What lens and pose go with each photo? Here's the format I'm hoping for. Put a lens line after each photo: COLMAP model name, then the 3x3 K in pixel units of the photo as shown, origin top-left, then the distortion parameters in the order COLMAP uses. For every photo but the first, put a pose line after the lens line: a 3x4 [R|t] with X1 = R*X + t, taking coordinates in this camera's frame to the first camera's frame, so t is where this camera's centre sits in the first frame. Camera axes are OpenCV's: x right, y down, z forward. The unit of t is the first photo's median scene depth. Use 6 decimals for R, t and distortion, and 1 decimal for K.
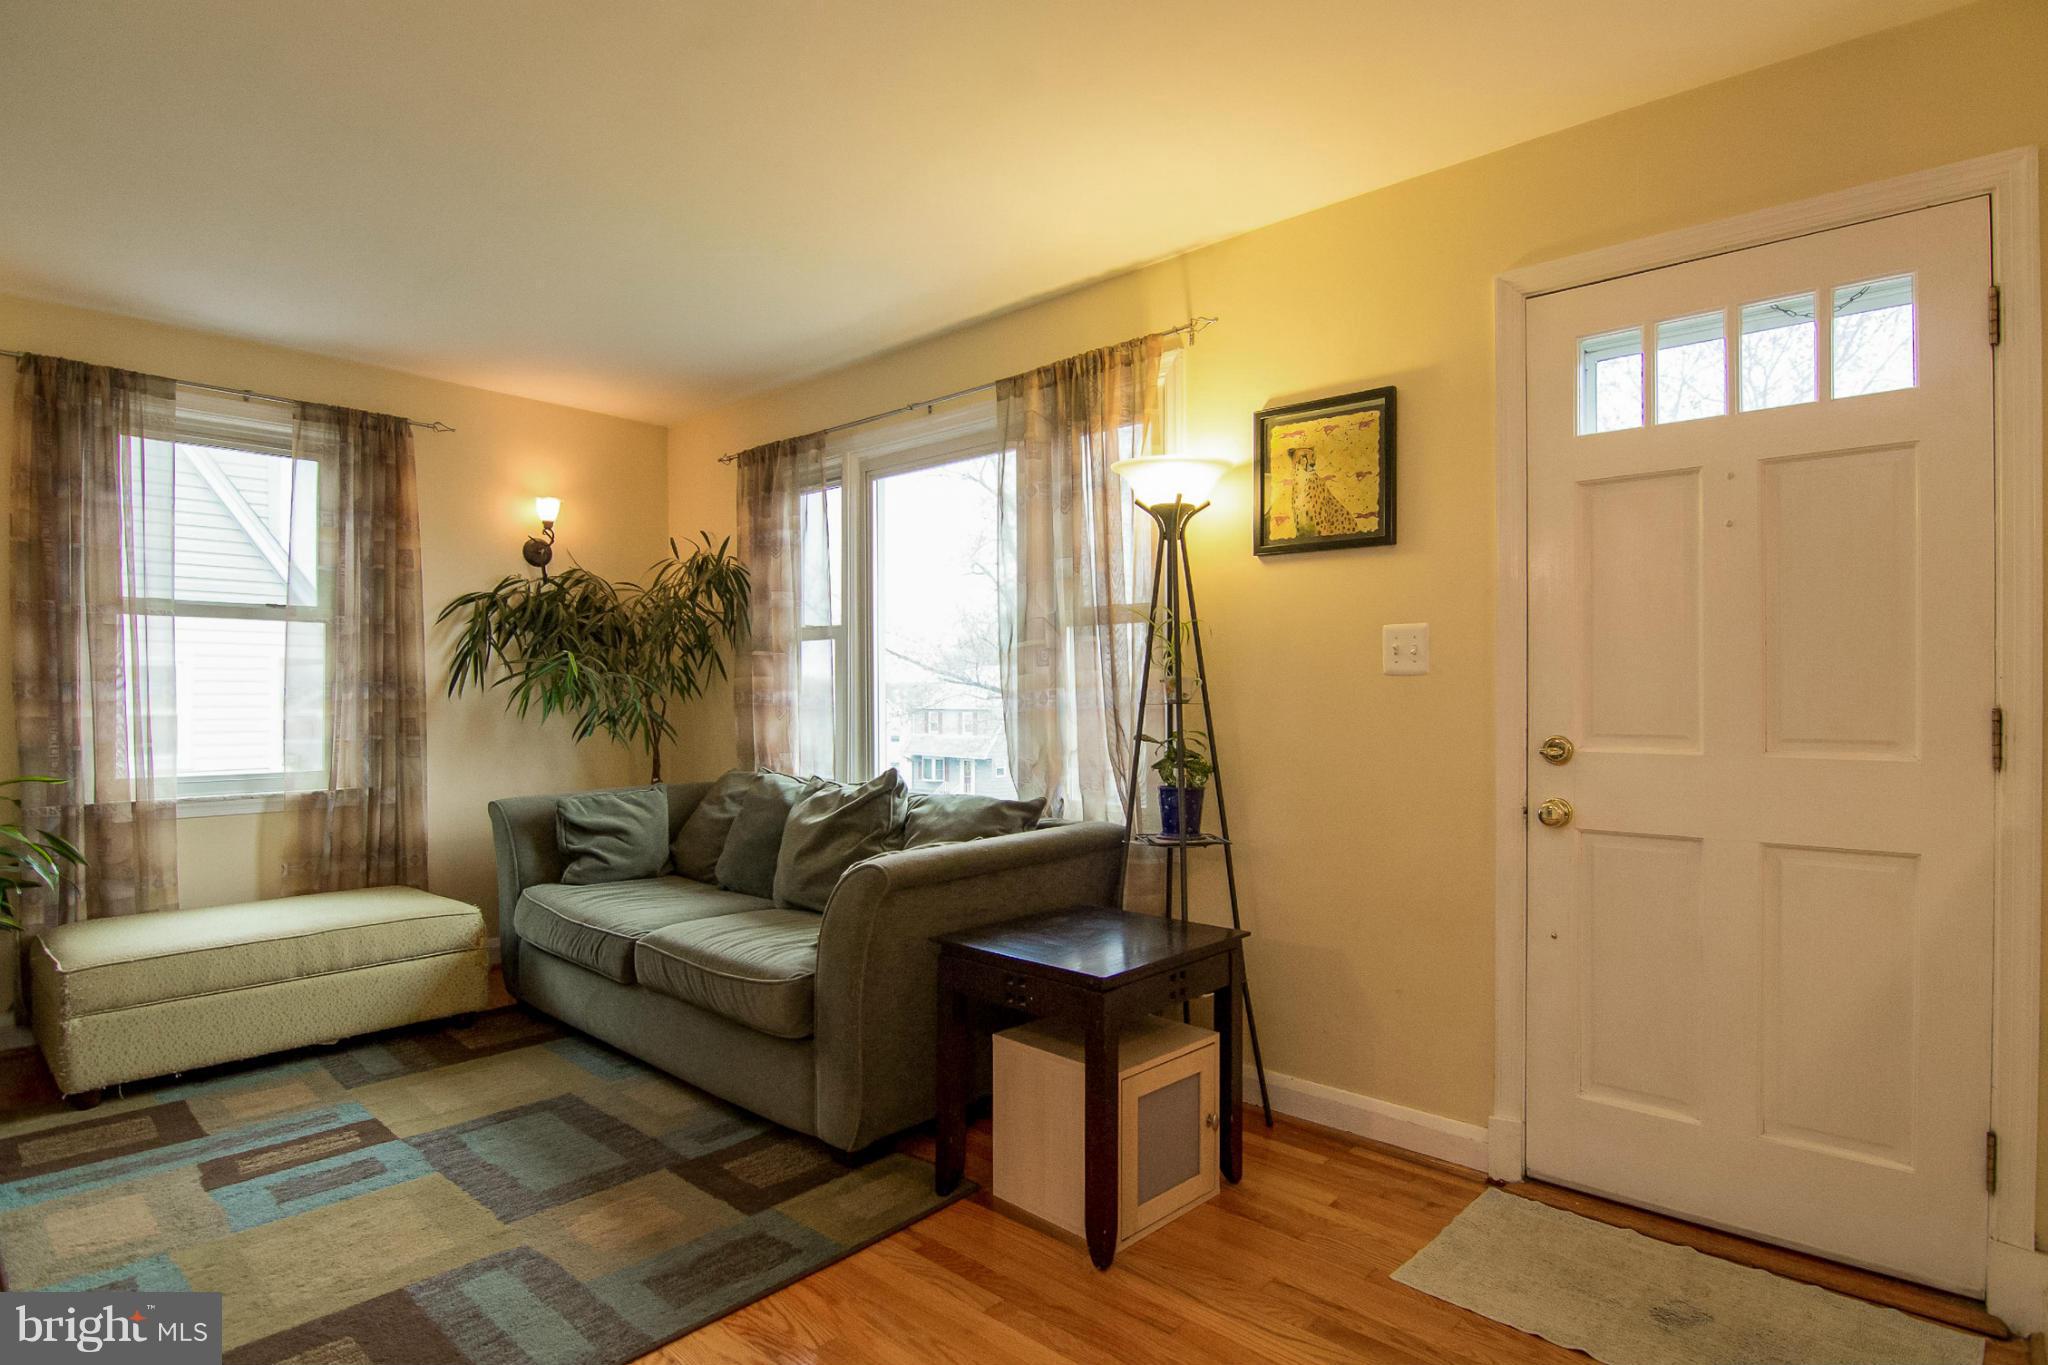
lens RADIAL K [[1053.2, 0, 1008.7], [0, 1053.2, 690.7], [0, 0, 1]] dist [-0.005252, -0.012652]
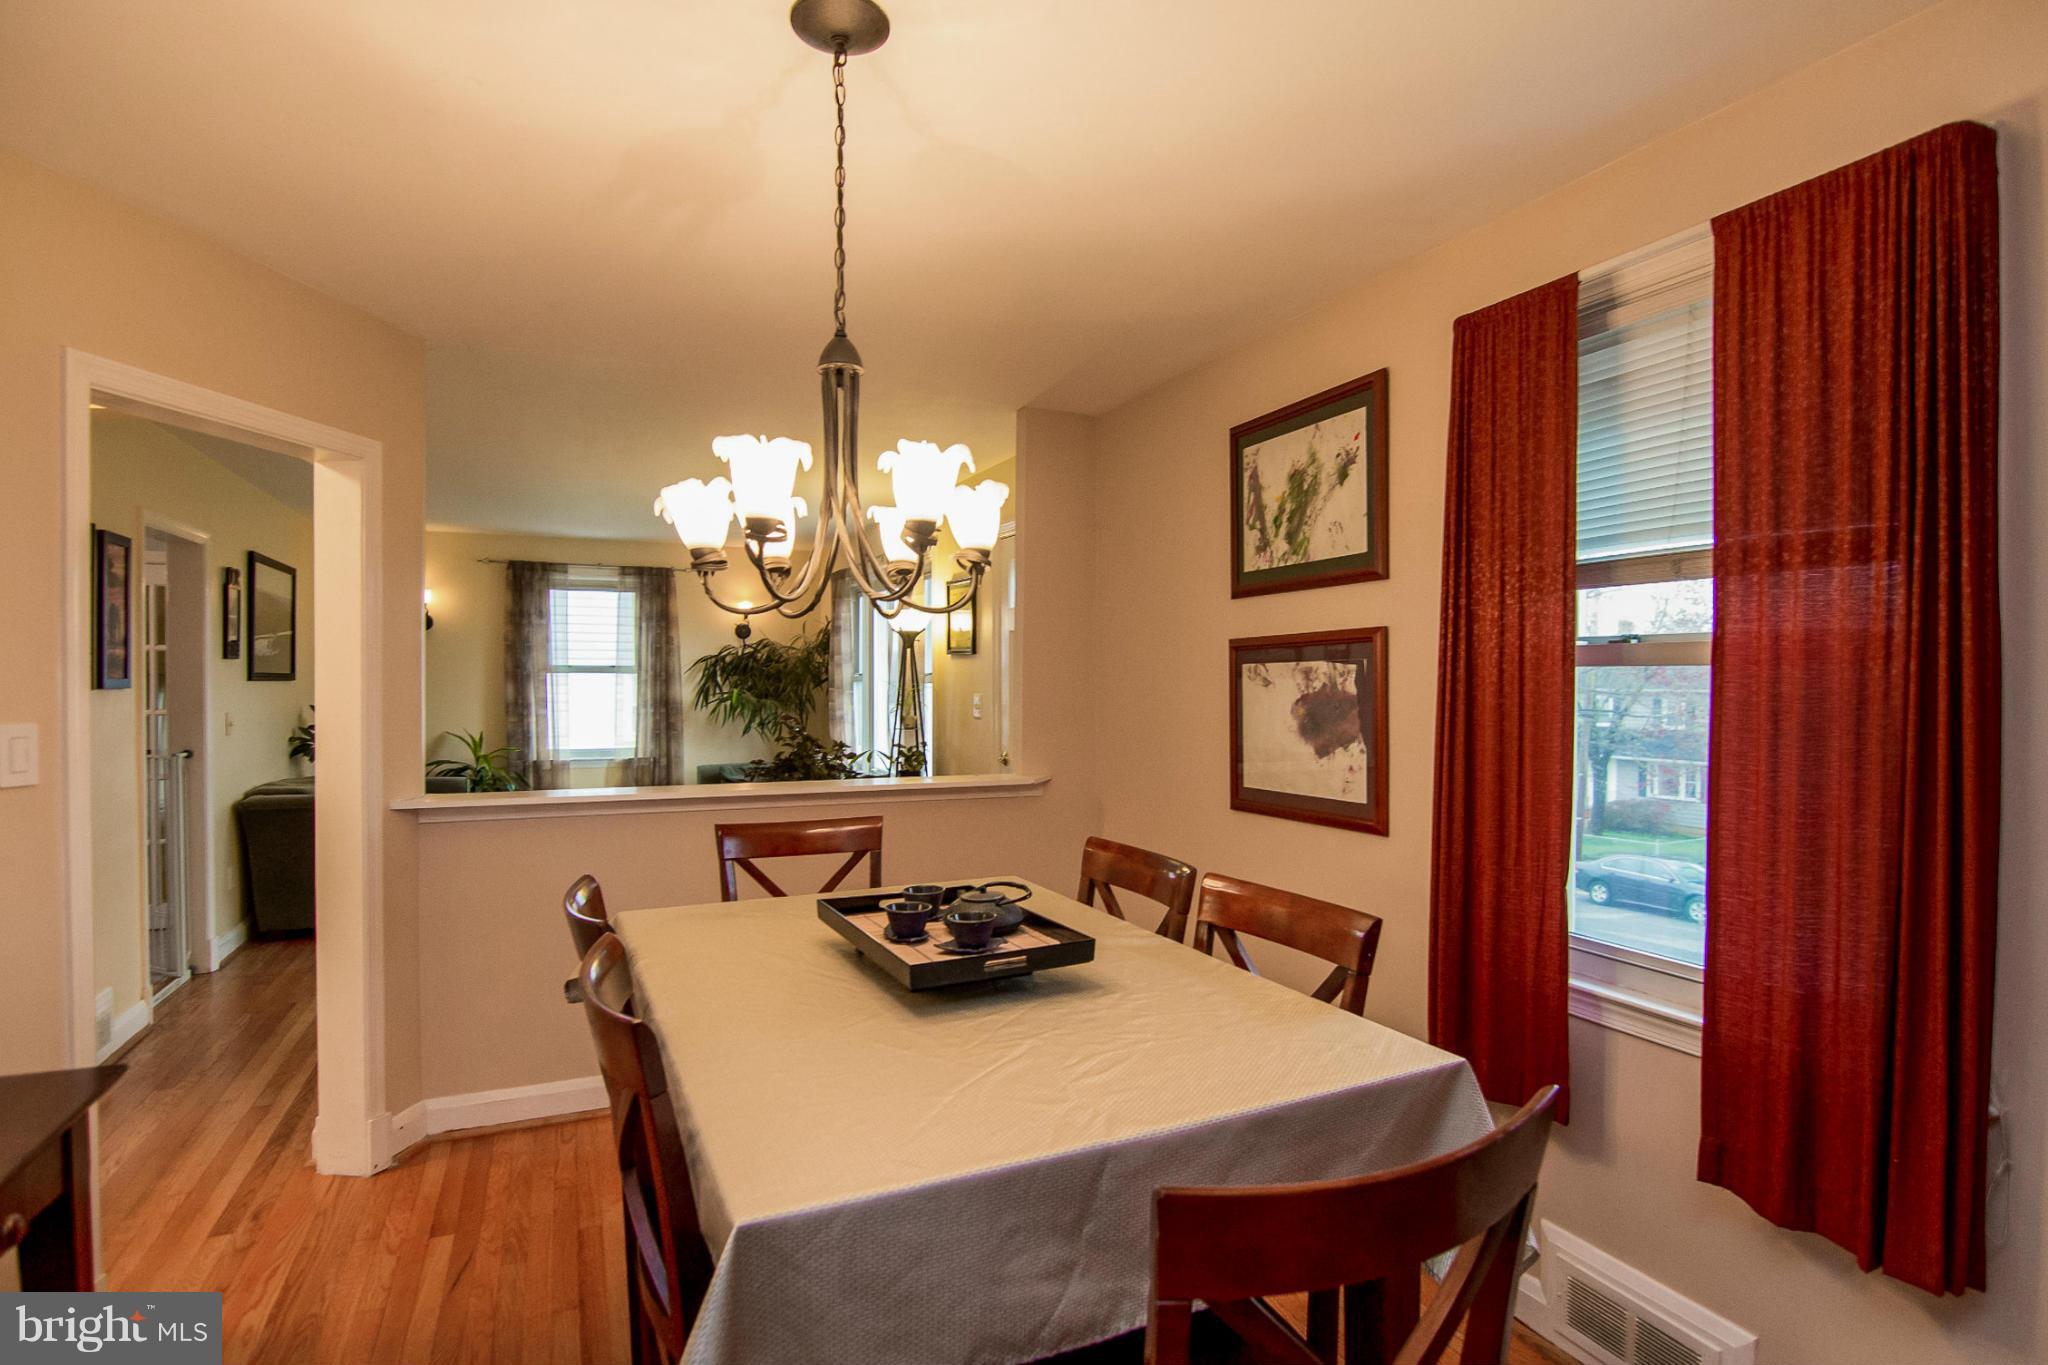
lens RADIAL K [[1053.2, 0, 1008.7], [0, 1053.2, 690.7], [0, 0, 1]] dist [-0.005252, -0.012652]
pose [[0.910143, 0.008069, -0.414215, 1.021504], [-0.002676, 0.999904, 0.013599, -0.077156], [0.414285, -0.011269, 0.910077, -0.655933]]
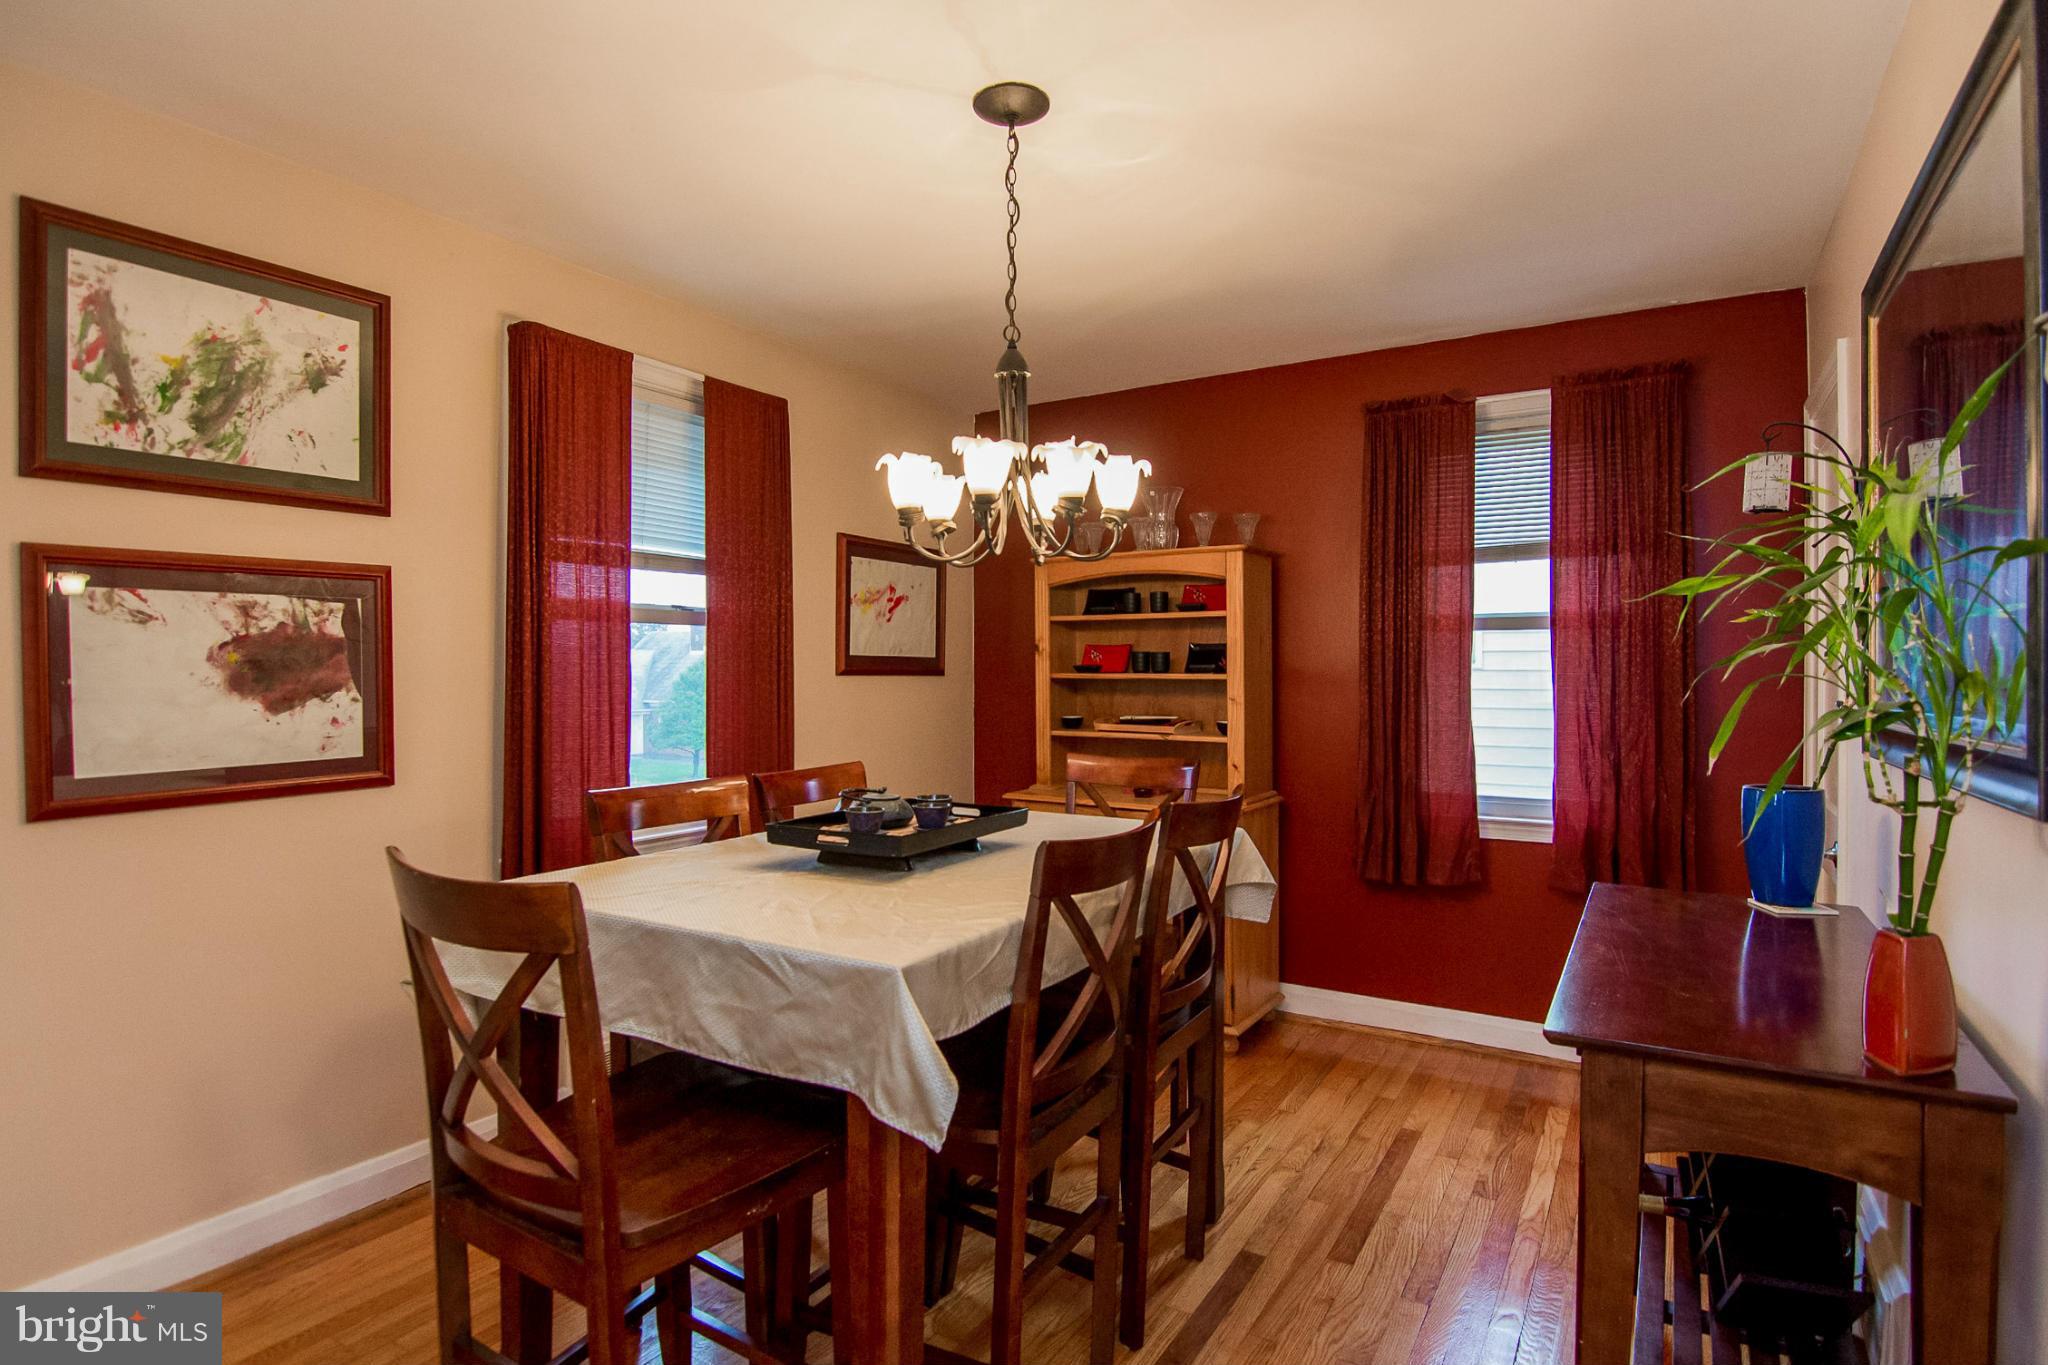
lens RADIAL K [[1053.2, 0, 1008.7], [0, 1053.2, 690.7], [0, 0, 1]] dist [-0.005252, -0.012652]
pose [[-0.177308, -0.014639, 0.984047, 0.117047], [-0.000284, 0.999890, 0.014824, -0.036852], [-0.984155, 0.002349, -0.177293, -0.116942]]
